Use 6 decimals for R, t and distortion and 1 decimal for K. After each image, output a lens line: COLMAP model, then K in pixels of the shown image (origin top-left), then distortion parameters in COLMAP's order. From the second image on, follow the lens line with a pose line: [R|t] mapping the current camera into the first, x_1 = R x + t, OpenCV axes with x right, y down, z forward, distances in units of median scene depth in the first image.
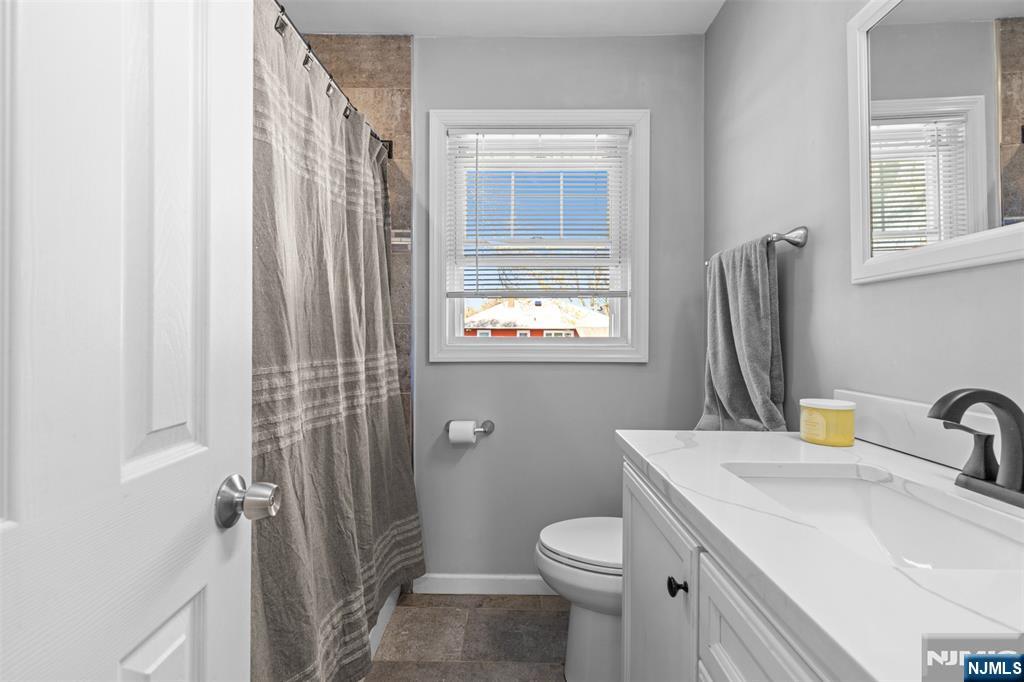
lens RADIAL K [[463.6, 0, 510.5], [0, 463.6, 338.9], [0, 0, 1]] dist [0.014735, -0.003094]
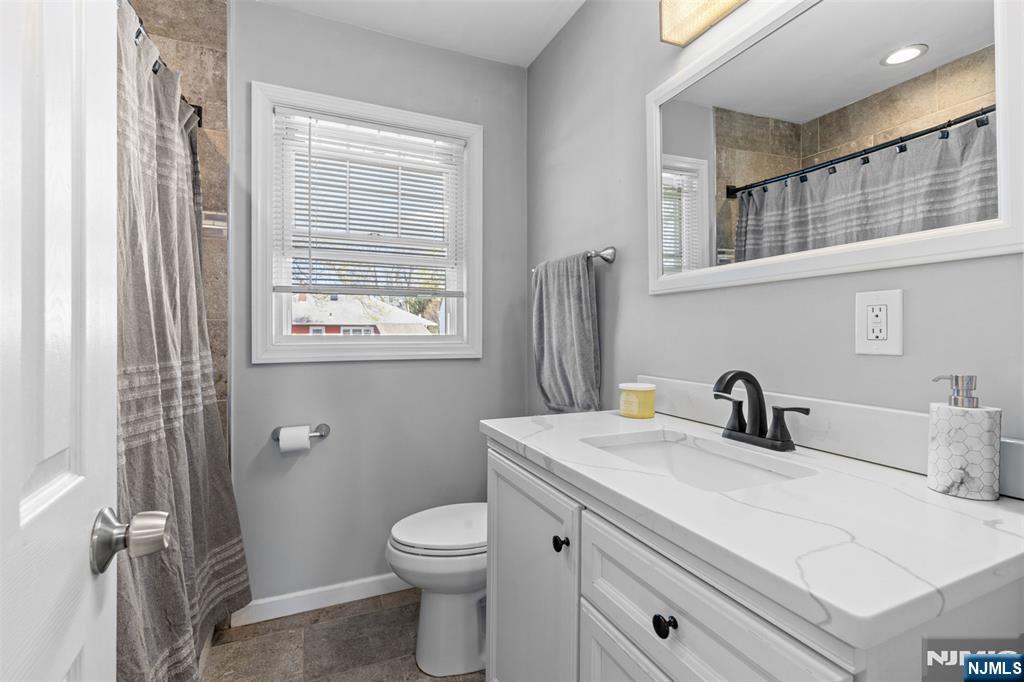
lens RADIAL K [[463.6, 0, 505.8], [0, 463.6, 336.9], [0, 0, 1]] dist [0.014735, -0.003094]
pose [[0.911929, -0.006758, 0.410291, -0.116664], [0.005075, 0.999974, 0.005191, -0.004717], [-0.410316, -0.002651, 0.911940, -0.017910]]
